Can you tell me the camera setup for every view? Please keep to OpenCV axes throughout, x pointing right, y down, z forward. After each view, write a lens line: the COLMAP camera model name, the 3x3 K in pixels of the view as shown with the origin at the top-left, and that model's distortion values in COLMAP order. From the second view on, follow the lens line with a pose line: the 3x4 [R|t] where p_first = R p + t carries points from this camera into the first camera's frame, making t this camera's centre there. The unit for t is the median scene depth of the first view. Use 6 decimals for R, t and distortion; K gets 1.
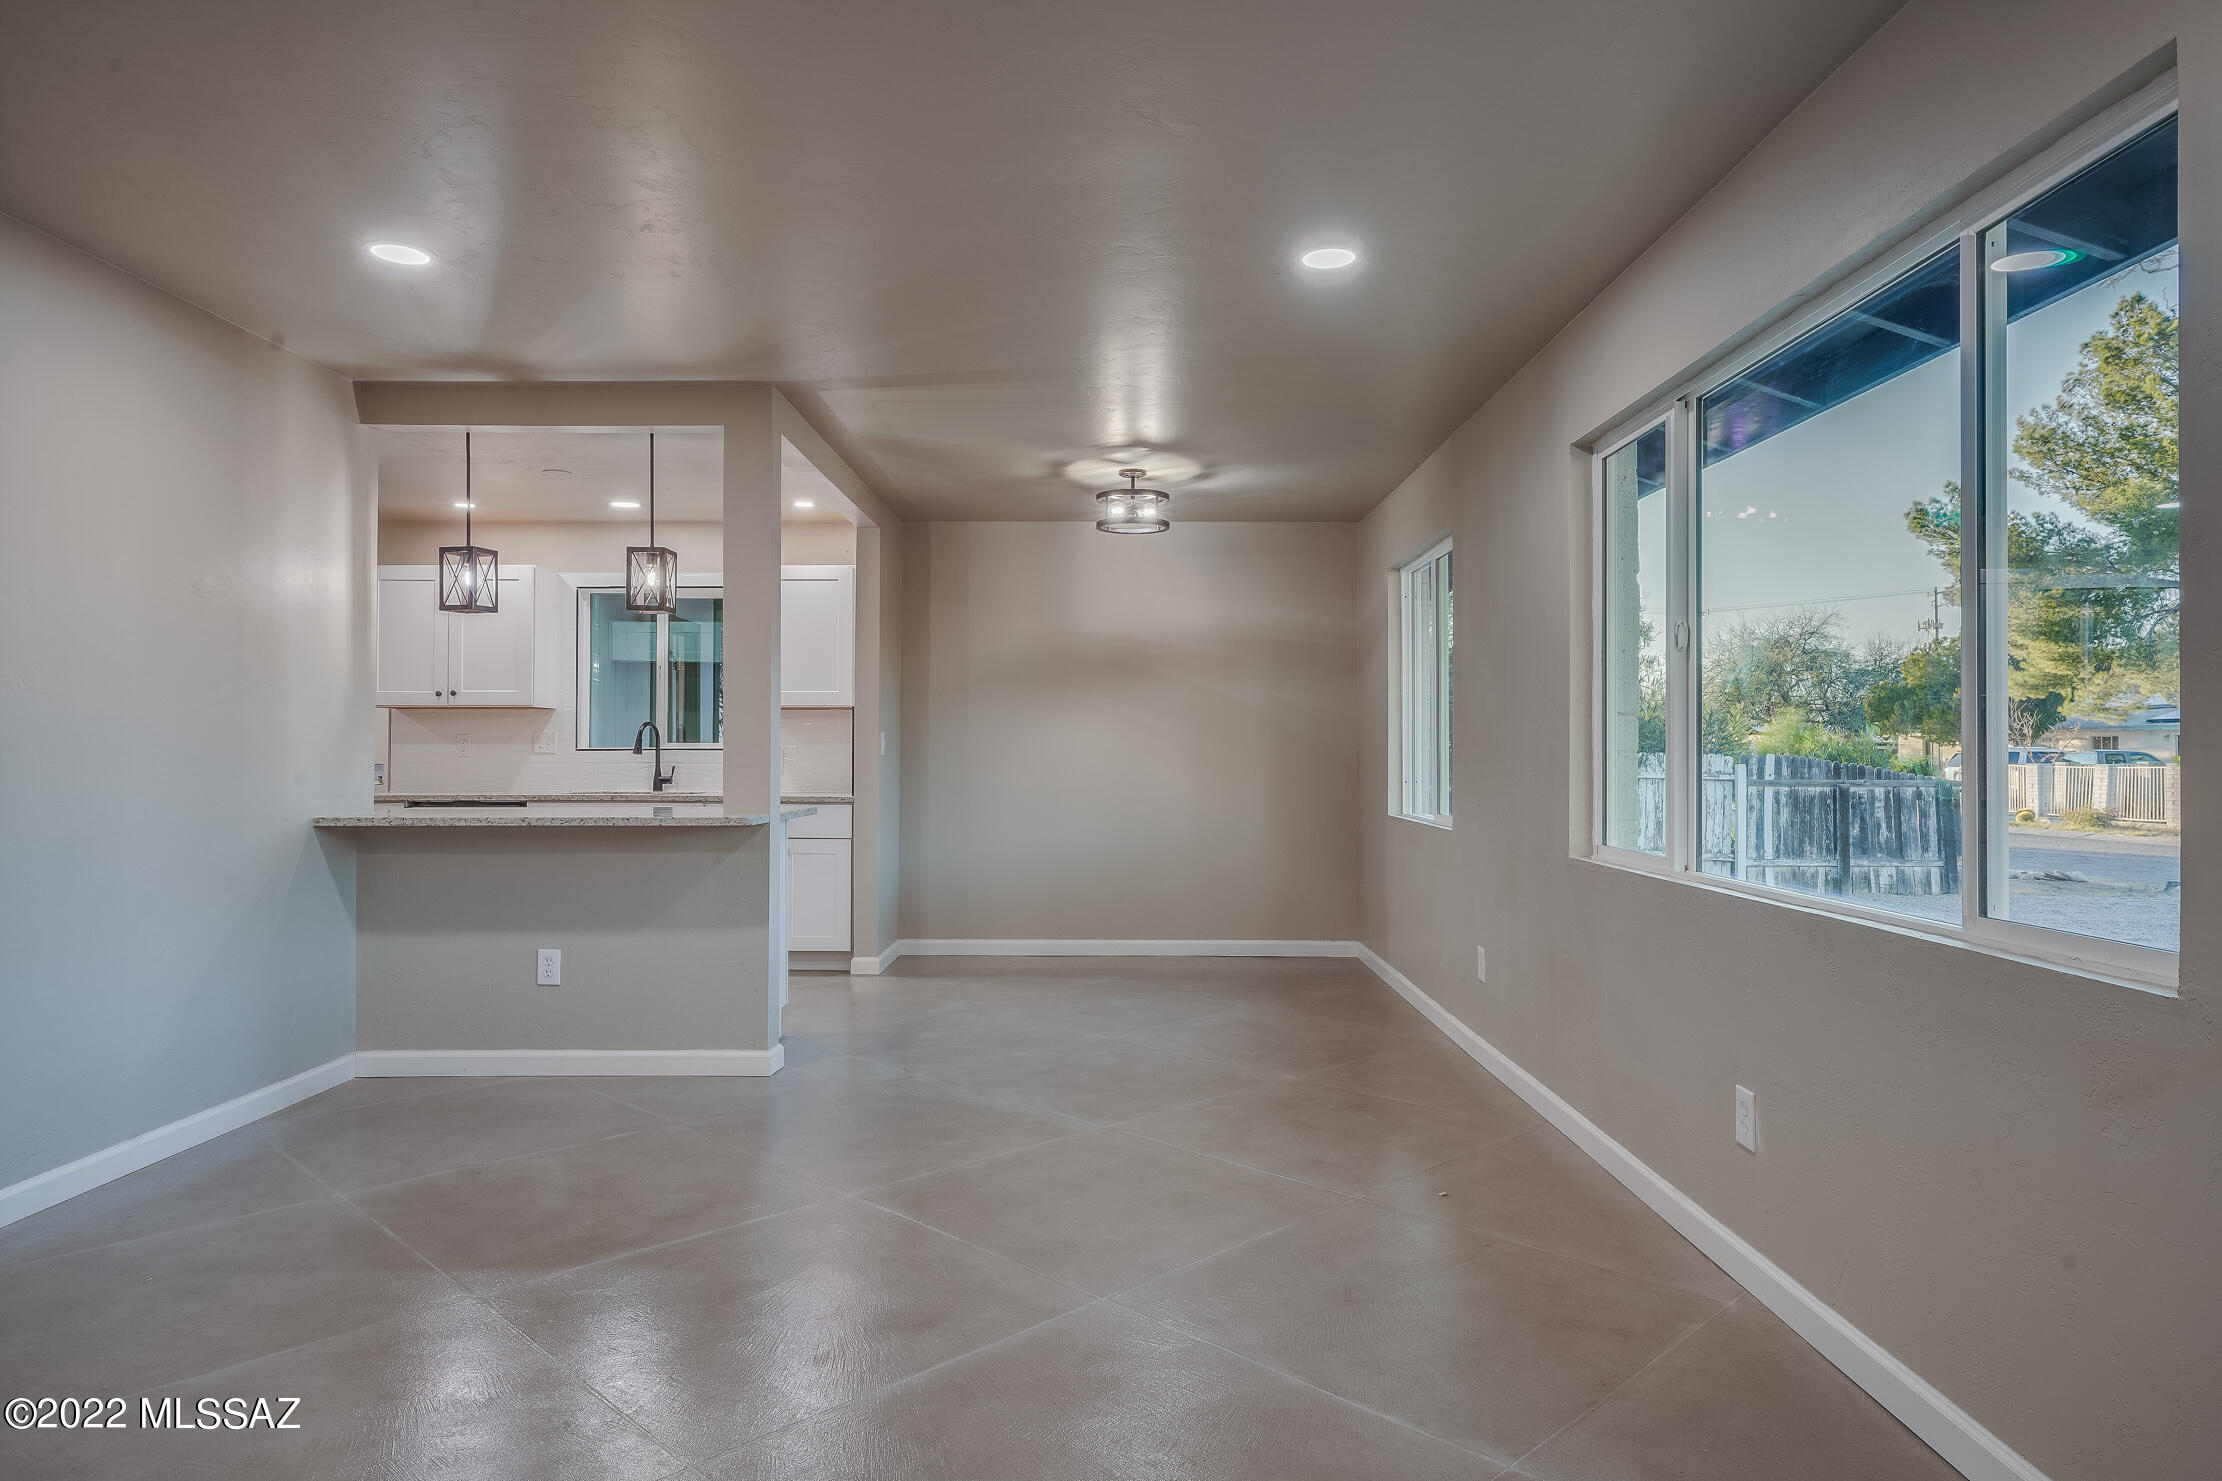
lens RADIAL K [[1342.2, 0, 1111.0], [0, 1342.2, 740.5], [0, 0, 1]] dist [0.001809, 0.001379]
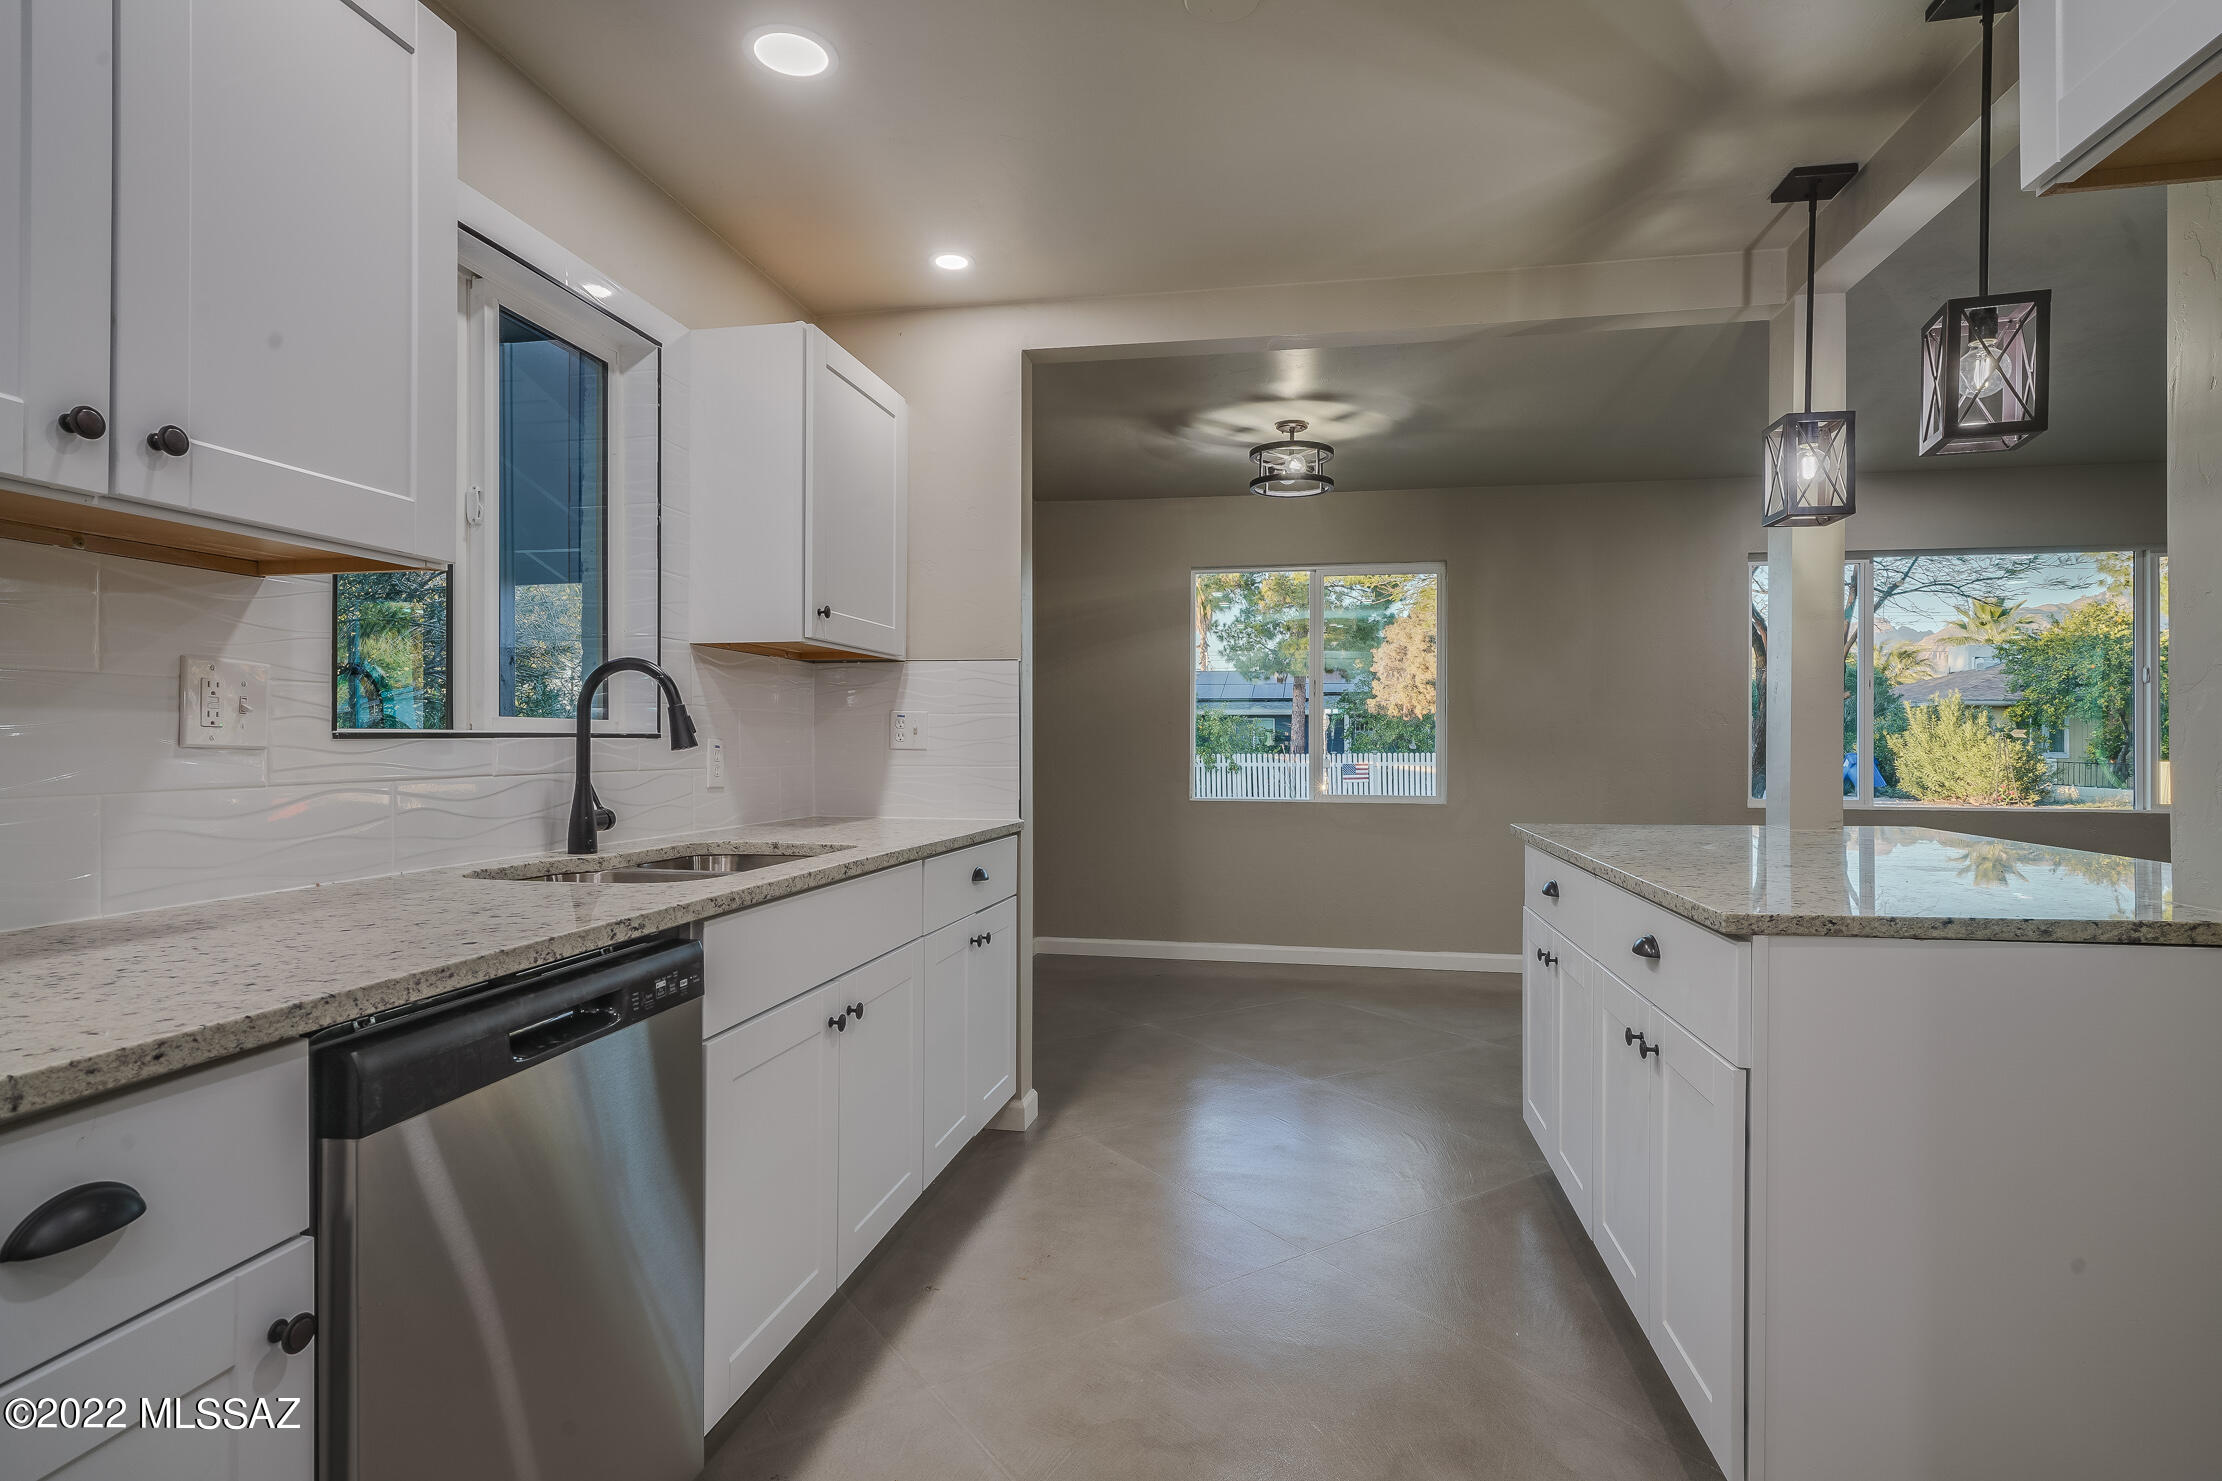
lens RADIAL K [[1128.0, 0, 1111.0], [0, 1128.0, 740.5], [0, 0, 1]] dist [0.002107, 0.000153]
pose [[0.176519, -0.002991, 0.984293, -0.736432], [-0.012790, 0.999904, 0.005332, 0.005666], [-0.984214, -0.013530, 0.176464, 0.983965]]
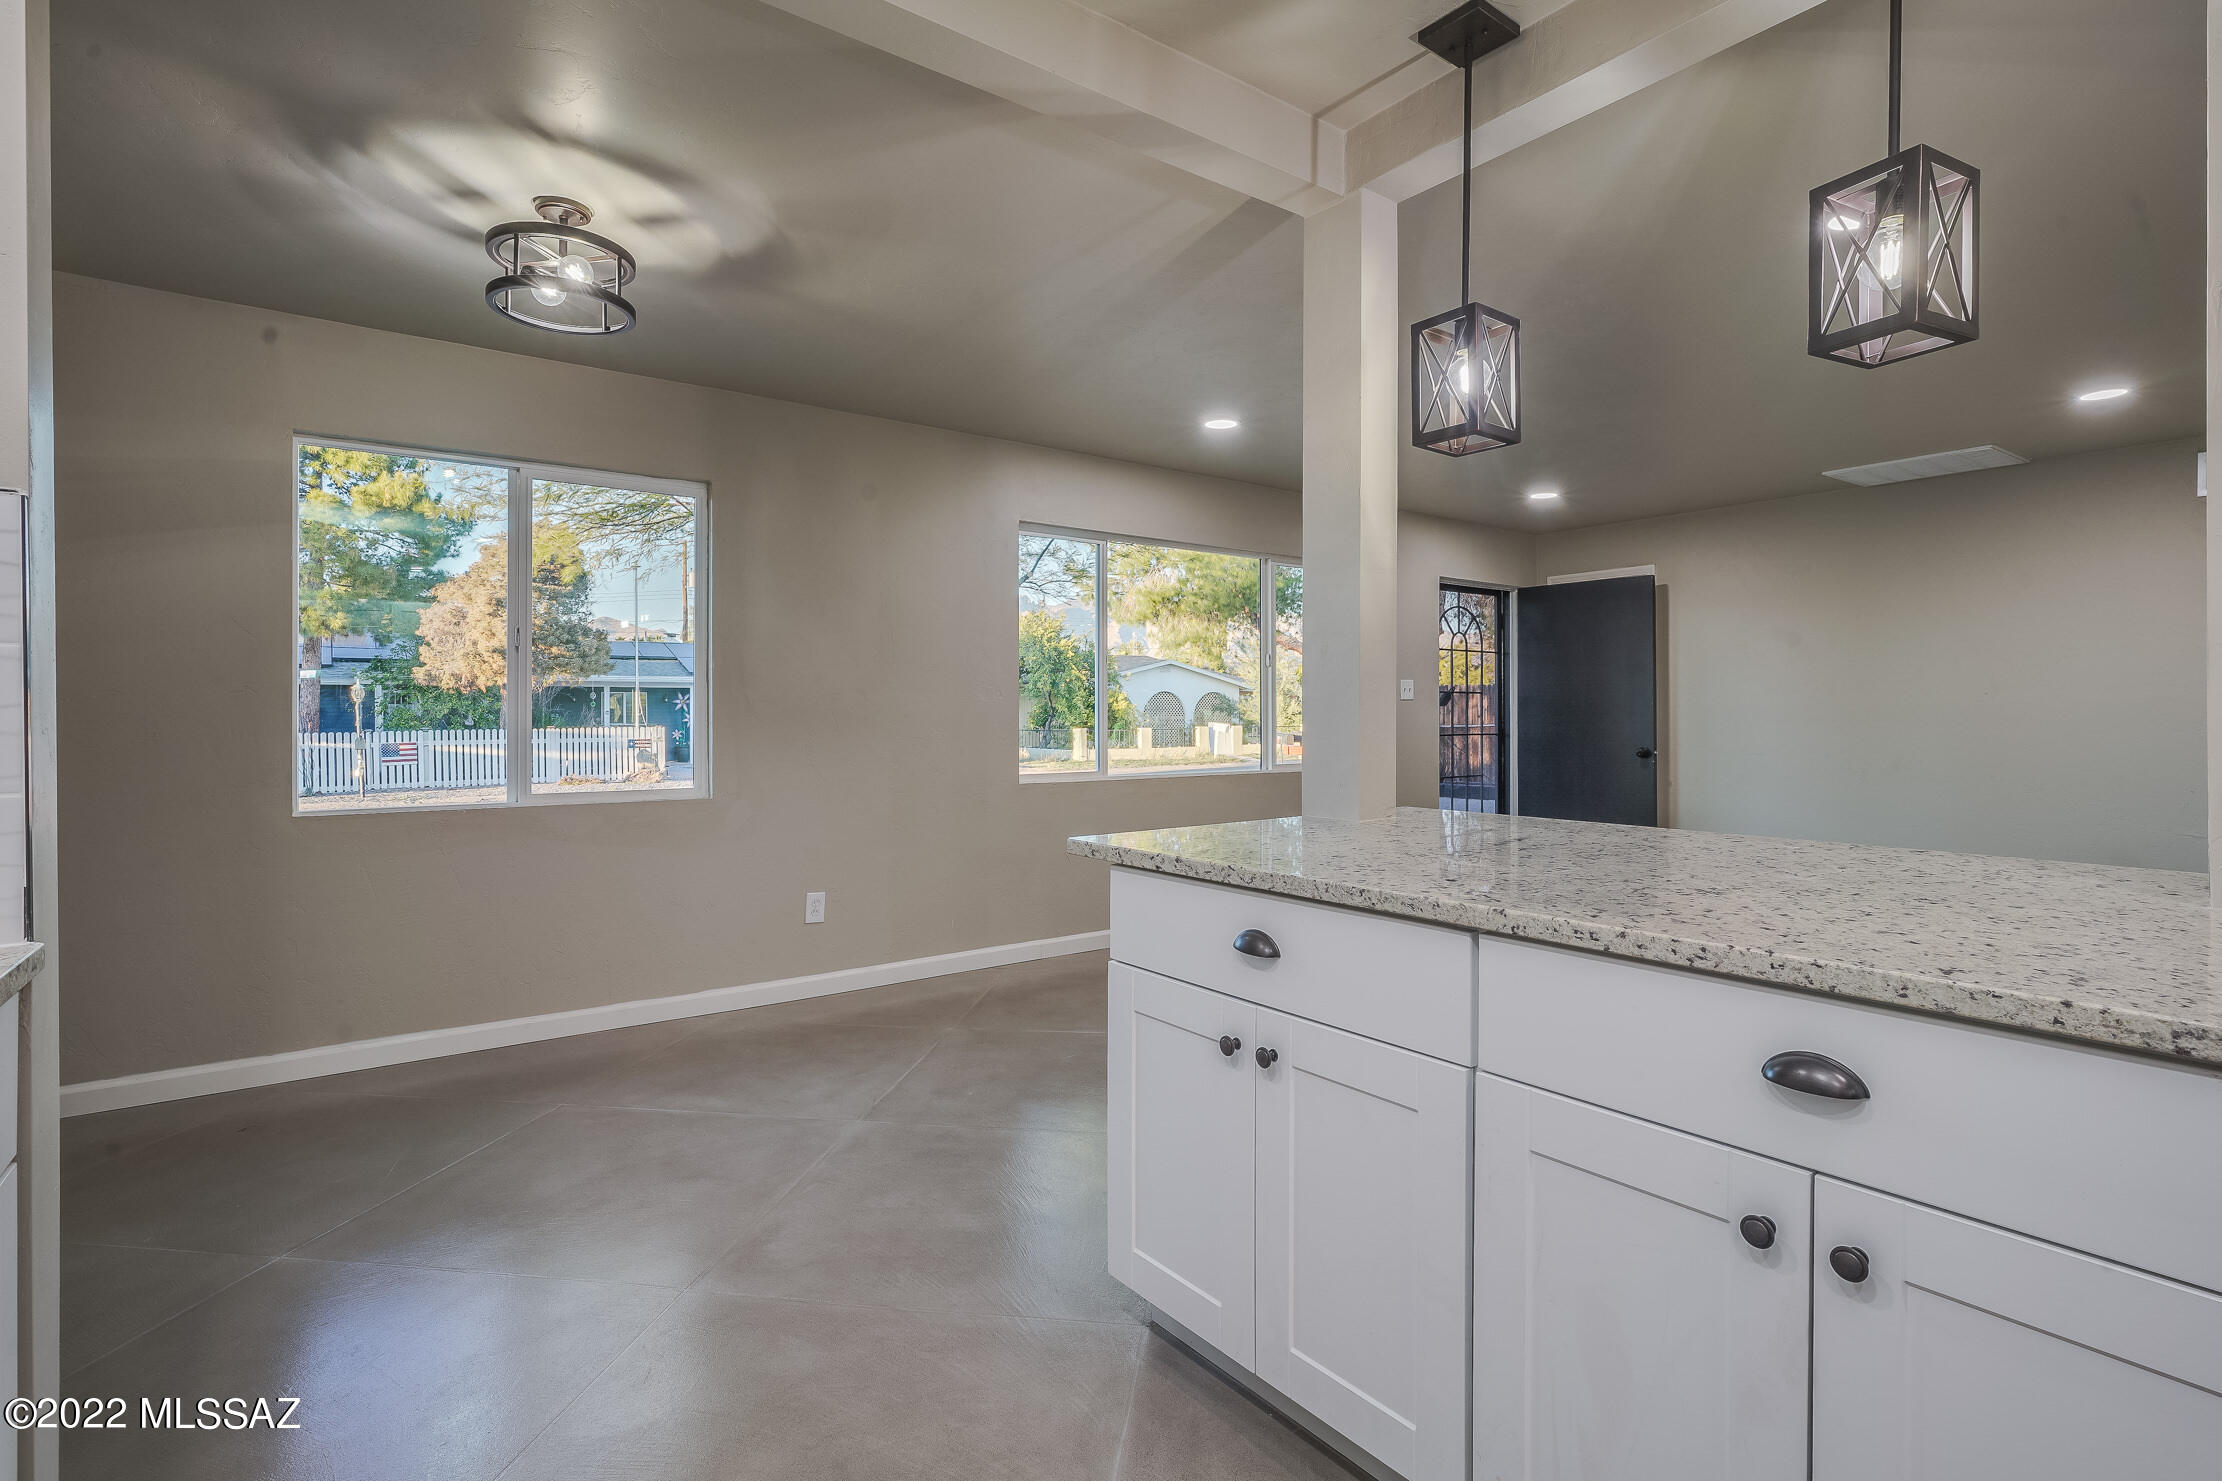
lens RADIAL K [[1073.5, 0, 1111.6], [0, 1073.5, 717.1], [0, 0, 1]] dist [-0.002285, 0.000226]
pose [[-0.603840, -0.003969, 0.797095, -0.469591], [-0.008836, 0.999959, -0.001714, 0.006941], [-0.797056, -0.008078, -0.603851, 1.084543]]
